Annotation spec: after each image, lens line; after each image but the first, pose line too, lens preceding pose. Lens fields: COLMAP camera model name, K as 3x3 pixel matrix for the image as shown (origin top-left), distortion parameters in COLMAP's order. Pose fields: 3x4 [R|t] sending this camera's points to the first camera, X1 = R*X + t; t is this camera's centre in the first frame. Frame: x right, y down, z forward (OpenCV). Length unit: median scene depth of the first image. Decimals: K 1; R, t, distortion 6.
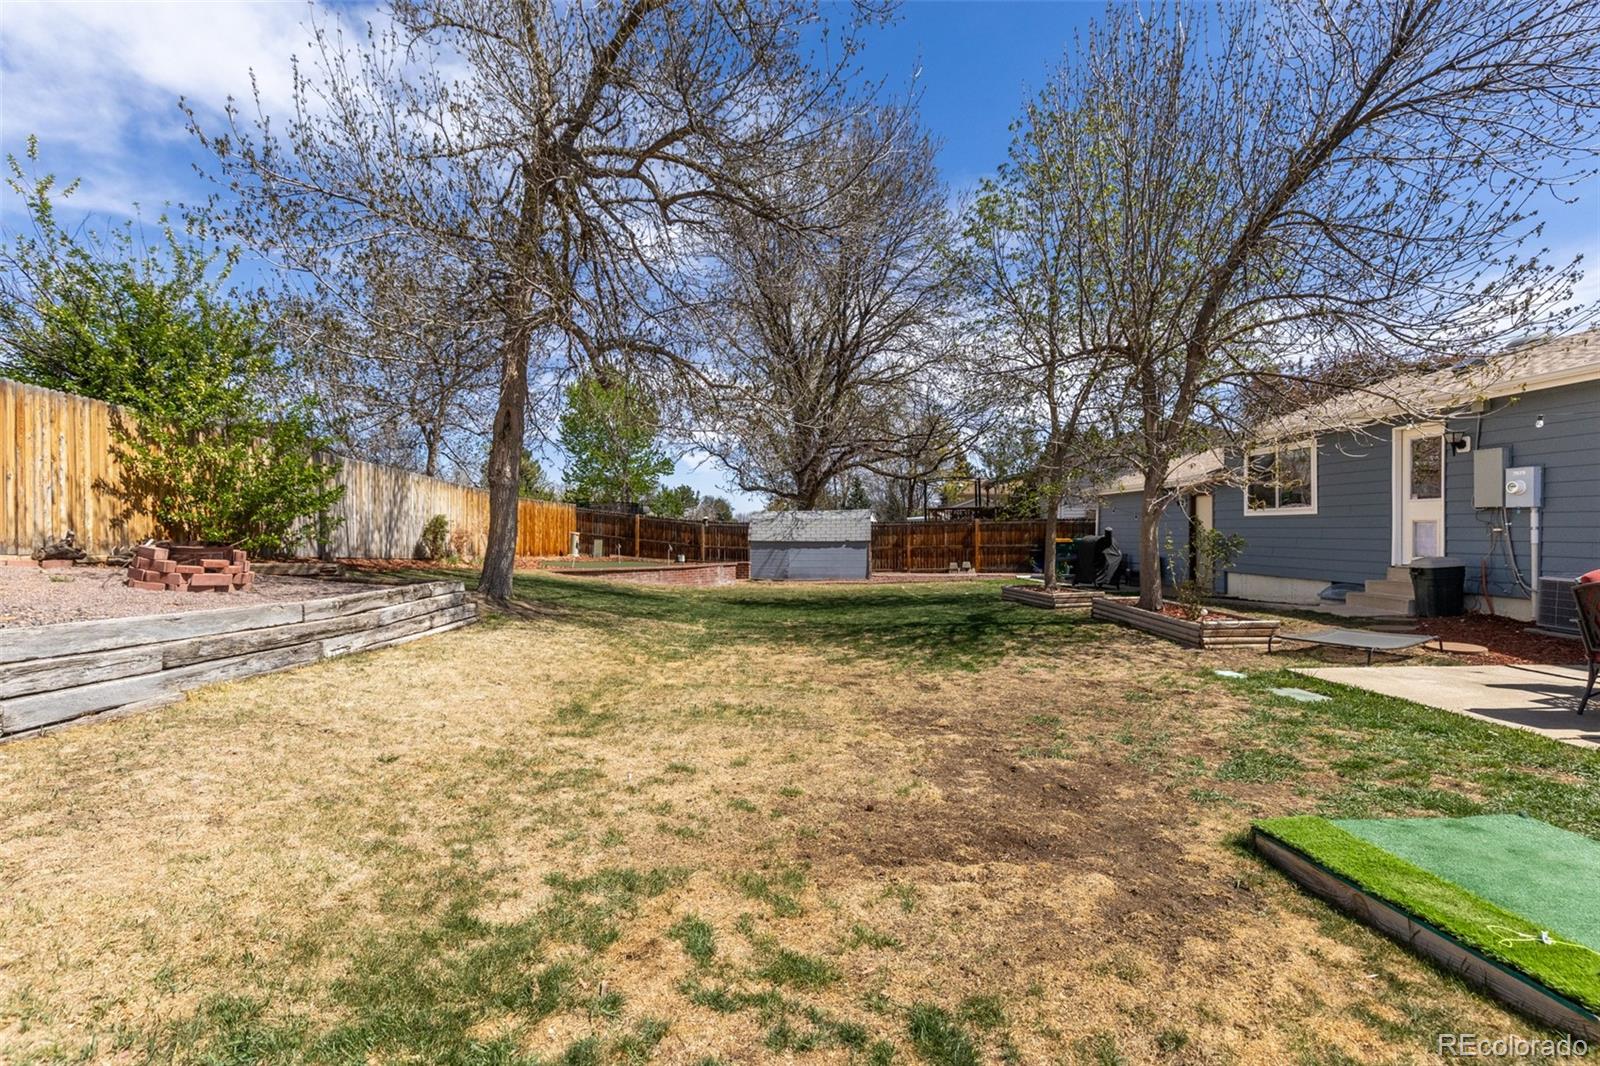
lens RADIAL K [[722.3, 0, 800.0], [0, 722.3, 533.0], [0, 0, 1]] dist [0.015195, -0.000003]
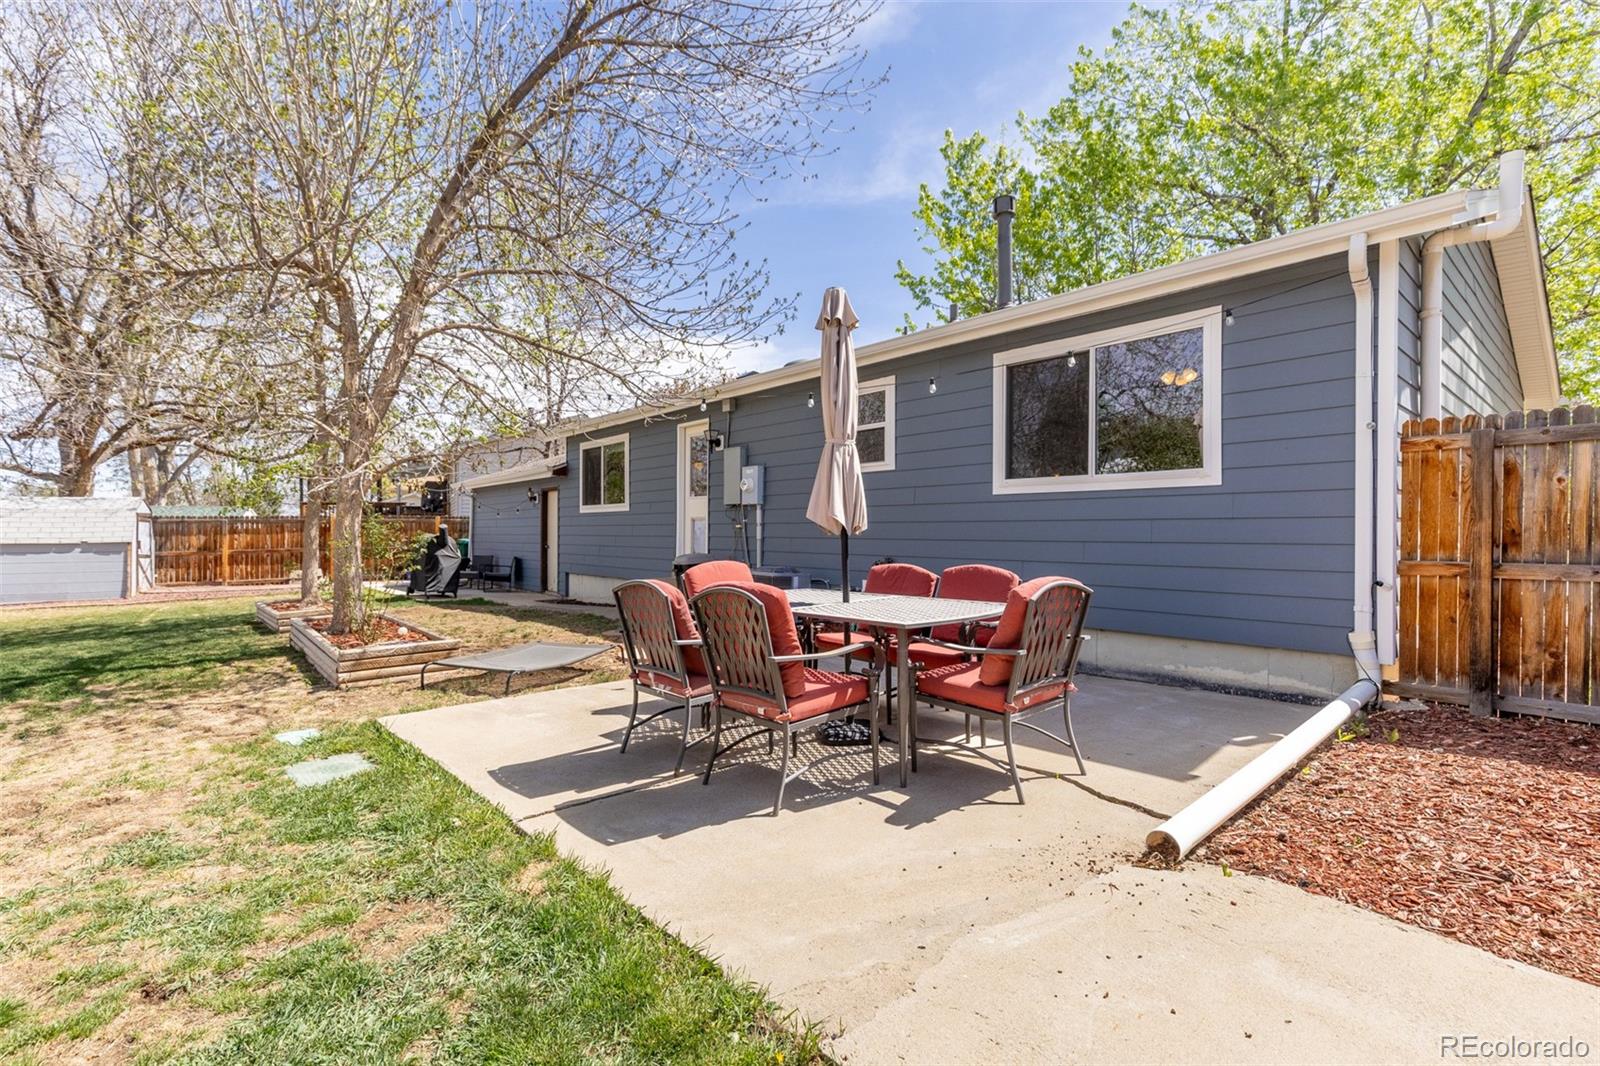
lens RADIAL K [[715.5, 0, 800.0], [0, 715.5, 533.0], [0, 0, 1]] dist [-0.001813, -0.000228]
pose [[0.784558, 0.004478, 0.620040, 0.411966], [-0.001555, 0.999985, -0.005255, 0.010644], [-0.620054, 0.003159, 0.784553, 0.162626]]
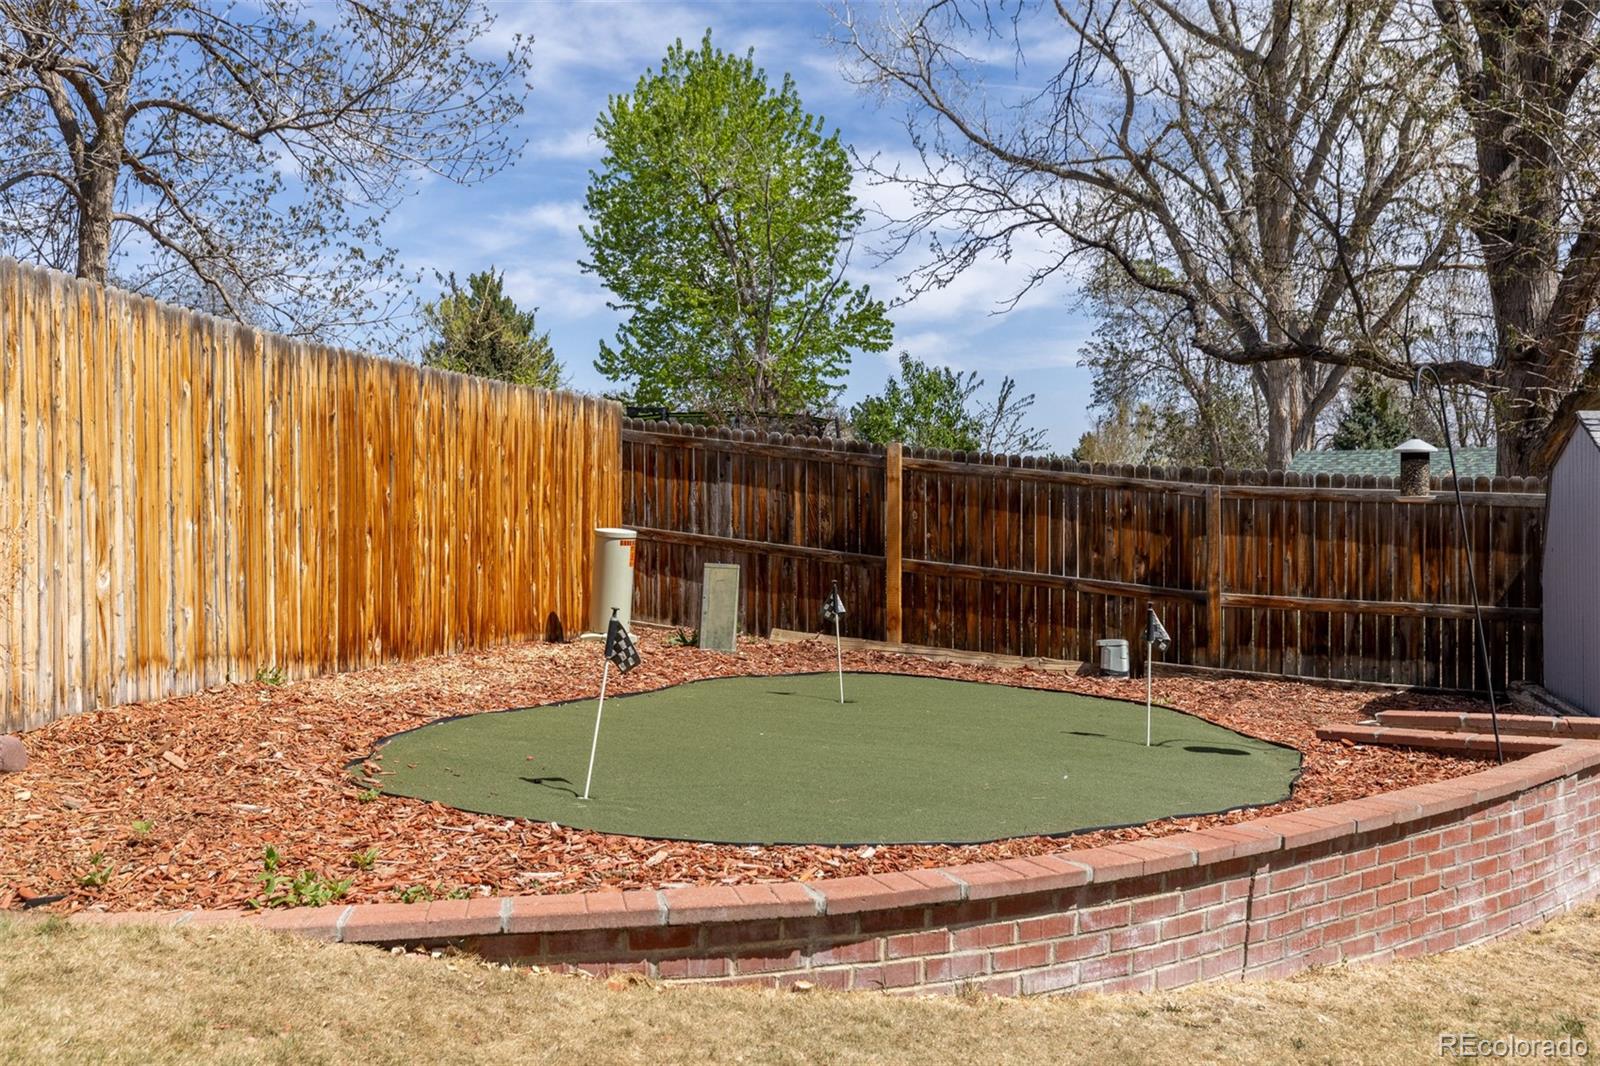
lens RADIAL K [[1611.0, 0, 800.0], [0, 1611.0, 533.0], [0, 0, 1]] dist [0.002347, 0.000506]
pose [[0.980519, 0.002617, -0.196405, -0.381136], [0.000530, 0.999872, 0.015970, -0.015829], [0.196422, -0.015763, 0.980393, 1.261266]]
